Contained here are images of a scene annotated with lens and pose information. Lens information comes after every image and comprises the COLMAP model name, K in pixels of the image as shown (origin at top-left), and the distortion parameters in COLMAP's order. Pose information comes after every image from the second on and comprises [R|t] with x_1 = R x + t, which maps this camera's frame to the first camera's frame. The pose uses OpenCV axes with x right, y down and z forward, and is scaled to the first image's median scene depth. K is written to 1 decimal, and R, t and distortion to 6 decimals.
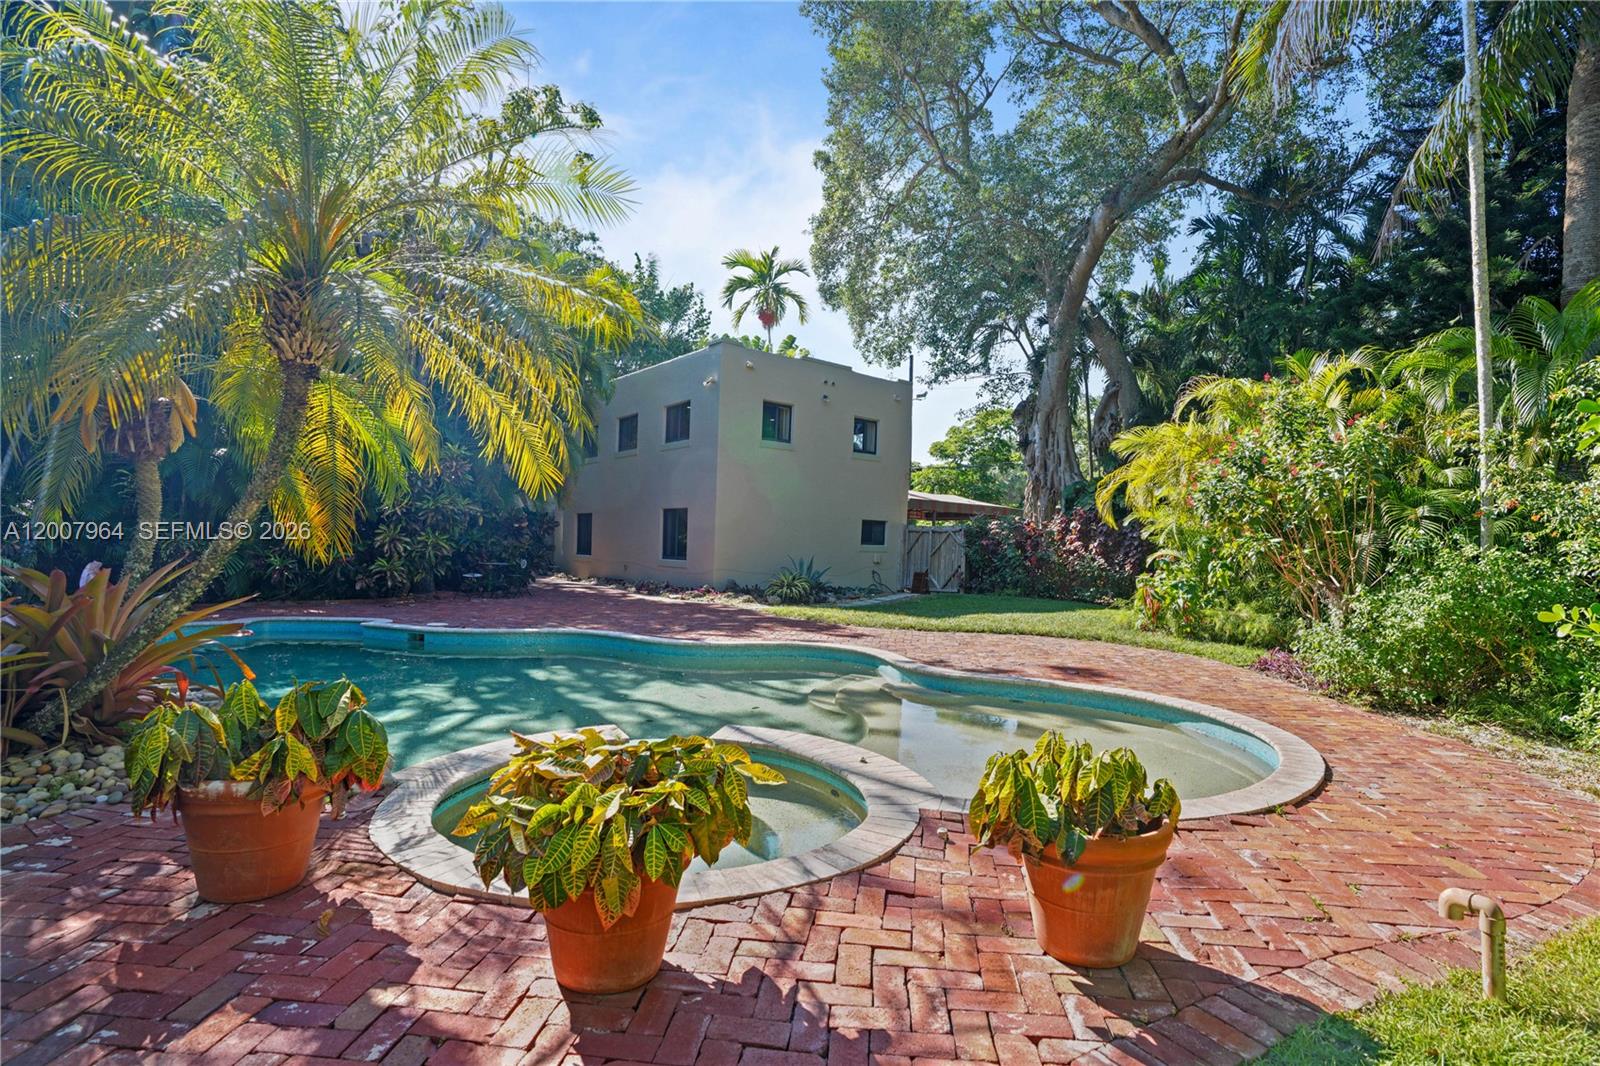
lens RADIAL K [[749.0, 0, 811.6], [0, 749.0, 523.6], [0, 0, 1]] dist [-0.065237, 0.023456]
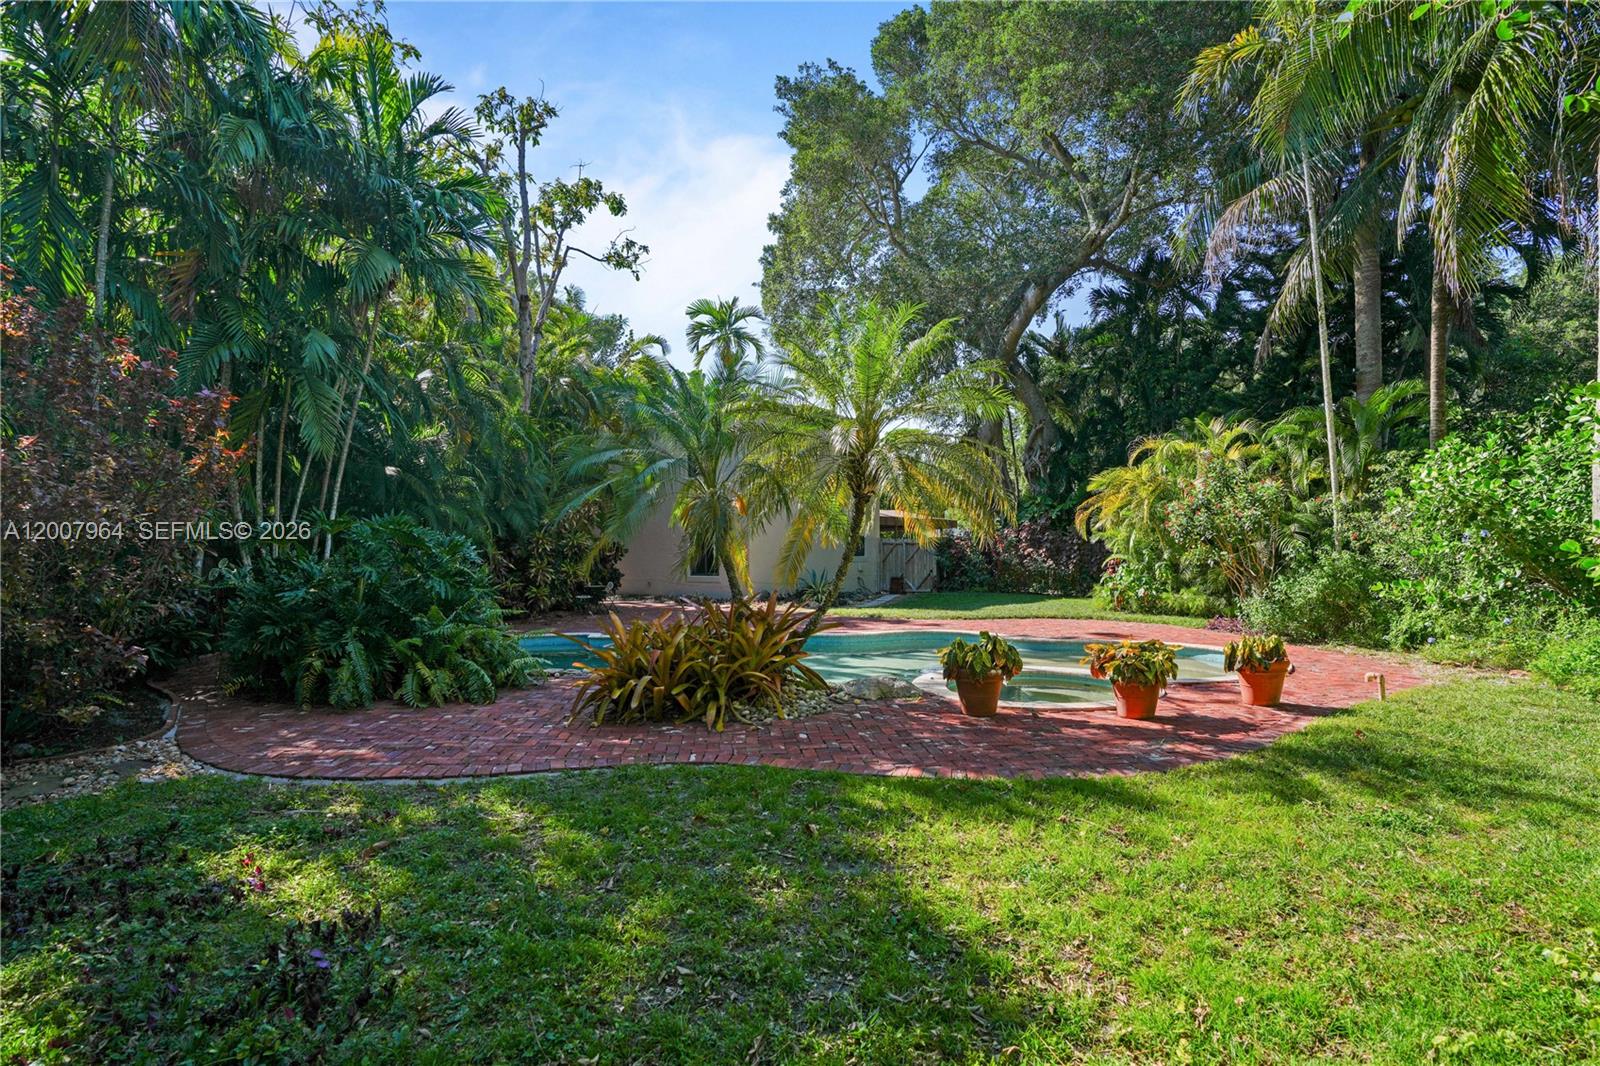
lens RADIAL K [[725.0, 0, 798.8], [0, 725.0, 513.8], [0, 0, 1]] dist [-0.036721, 0.000568]
pose [[0.988426, -0.032312, 0.148224, -0.320236], [0.035561, 0.999181, -0.019325, -0.036210], [-0.147478, 0.024372, 0.988765, -0.273414]]
